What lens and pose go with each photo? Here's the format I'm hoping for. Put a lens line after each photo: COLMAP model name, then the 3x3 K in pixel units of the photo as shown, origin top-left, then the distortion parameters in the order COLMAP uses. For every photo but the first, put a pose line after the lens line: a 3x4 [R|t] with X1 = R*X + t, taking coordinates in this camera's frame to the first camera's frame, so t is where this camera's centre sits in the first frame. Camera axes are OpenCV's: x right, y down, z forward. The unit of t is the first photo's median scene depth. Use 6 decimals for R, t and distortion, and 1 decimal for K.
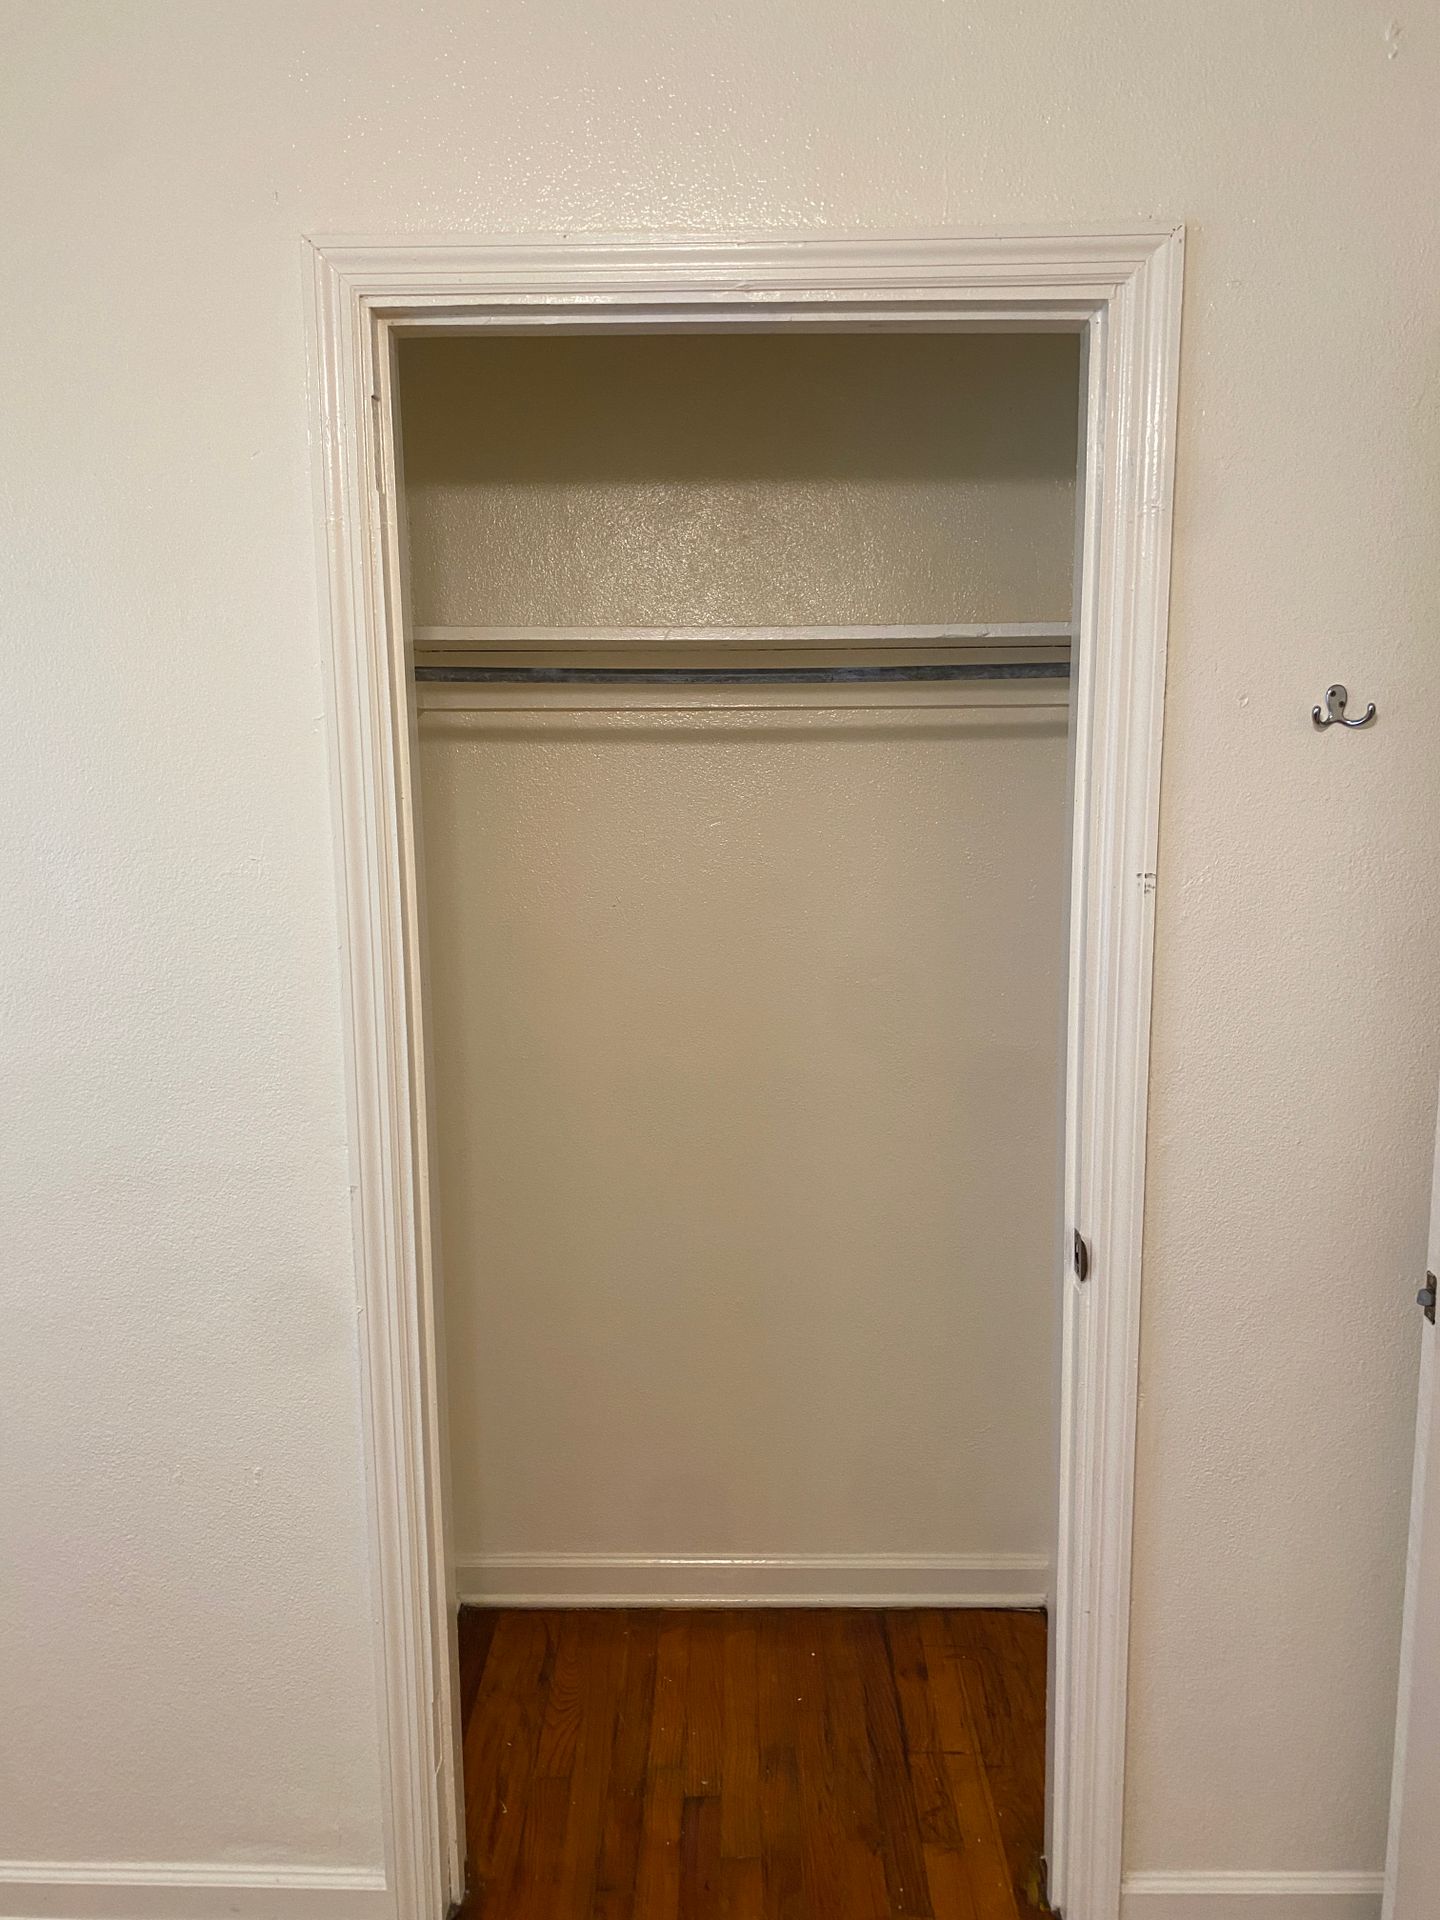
lens RADIAL K [[1459.7, 0, 723.1], [0, 1459.7, 978.4], [0, 0, 1]] dist [0.009785, -0.004479]
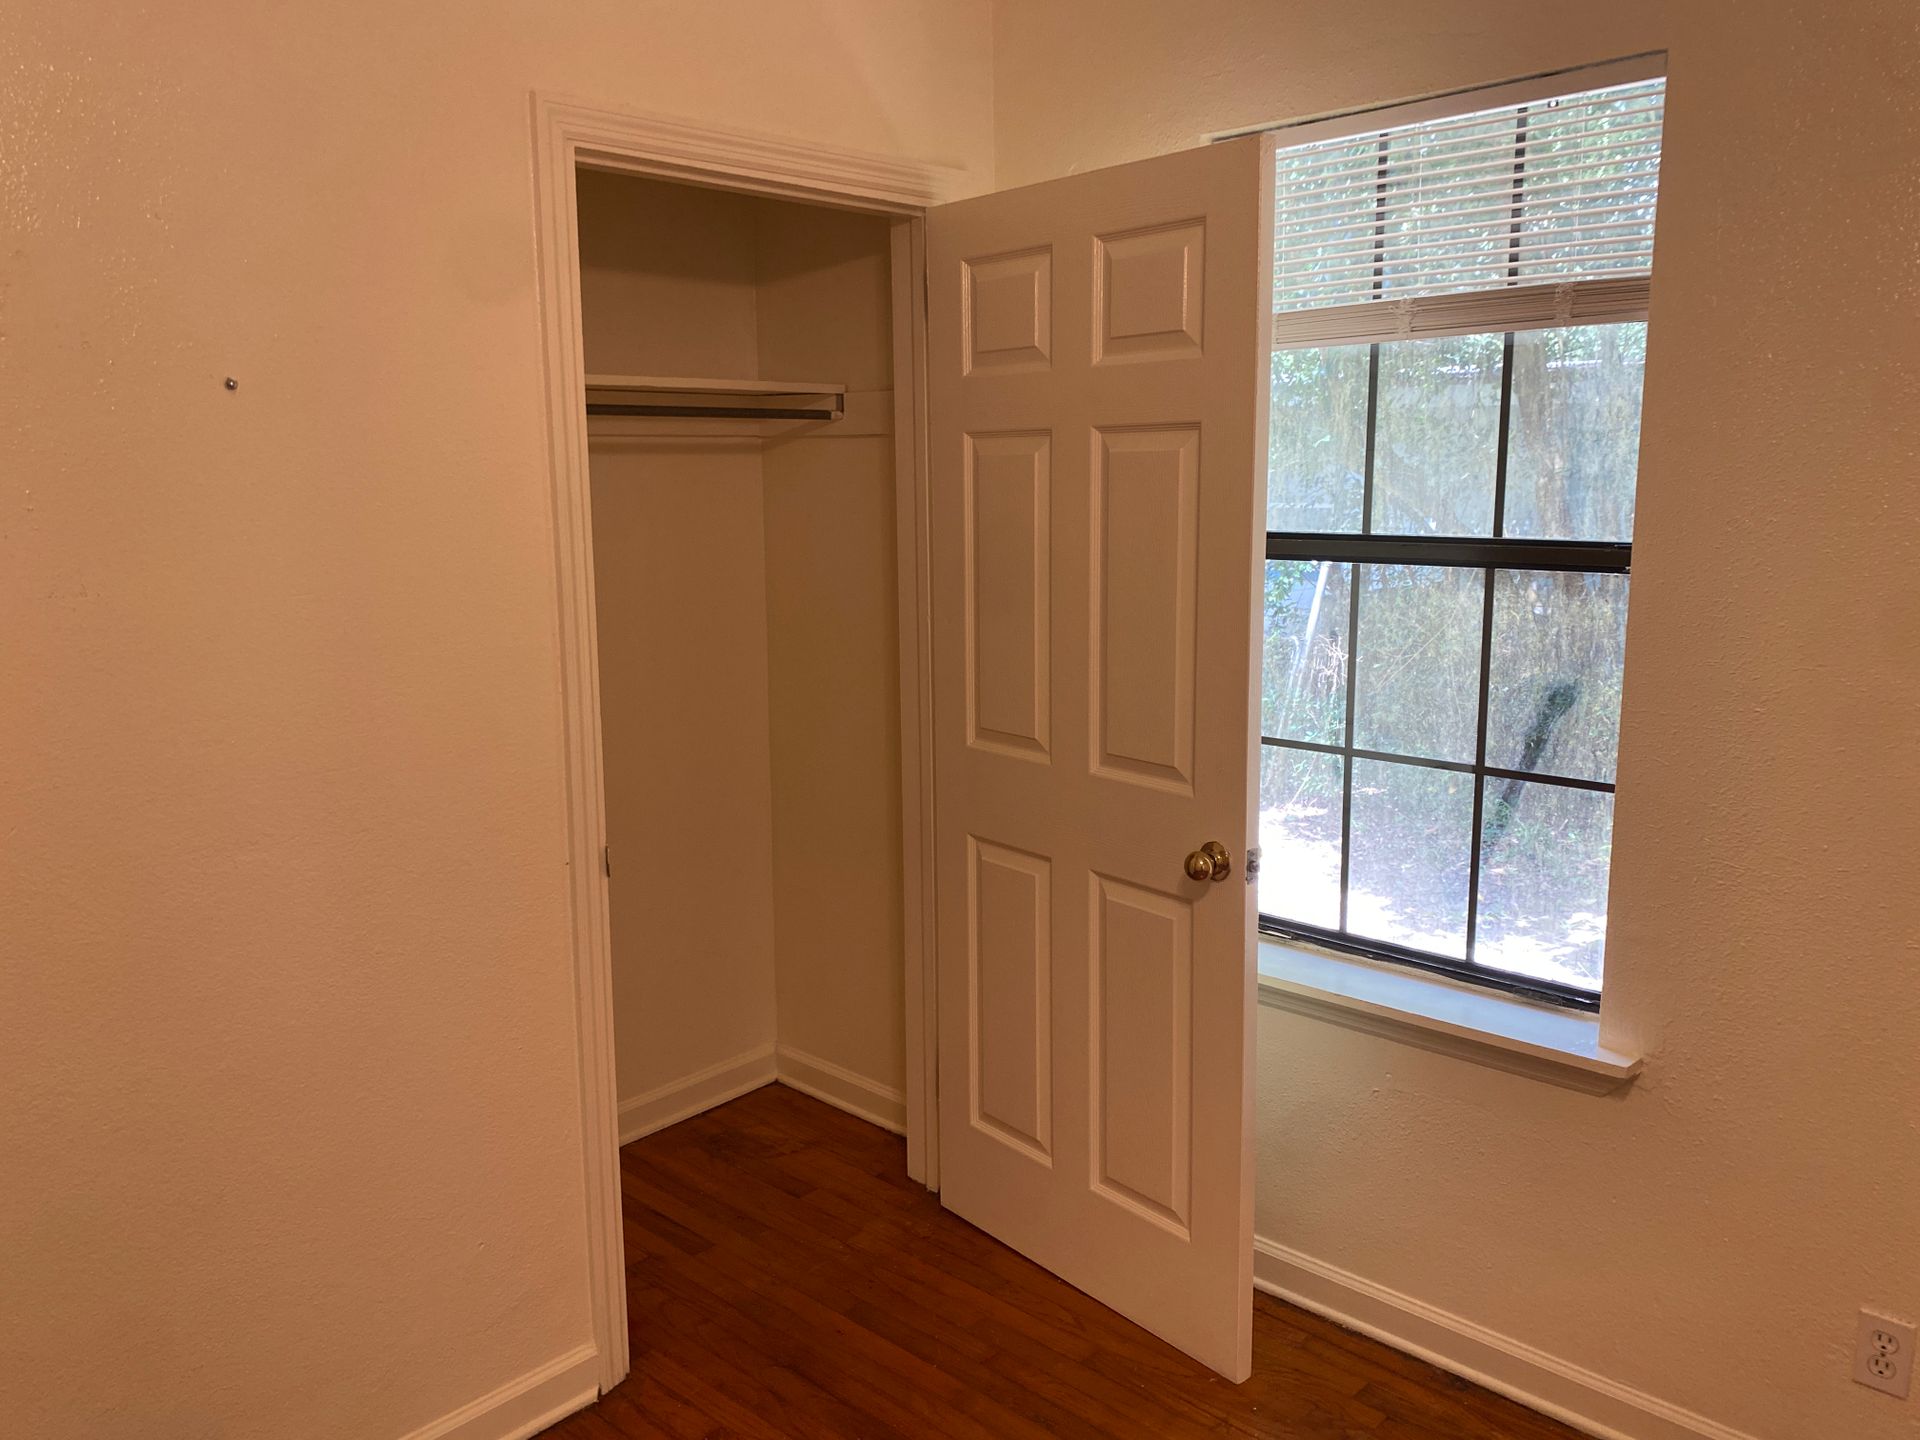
lens RADIAL K [[1459.7, 0, 959.8], [0, 1459.7, 717.9], [0, 0, 1]] dist [0.009785, -0.004479]
pose [[0.654225, -0.132757, 0.744557, -1.097254], [0.154849, 0.987130, 0.039947, 0.085255], [-0.740278, 0.089159, 0.666362, -0.166278]]
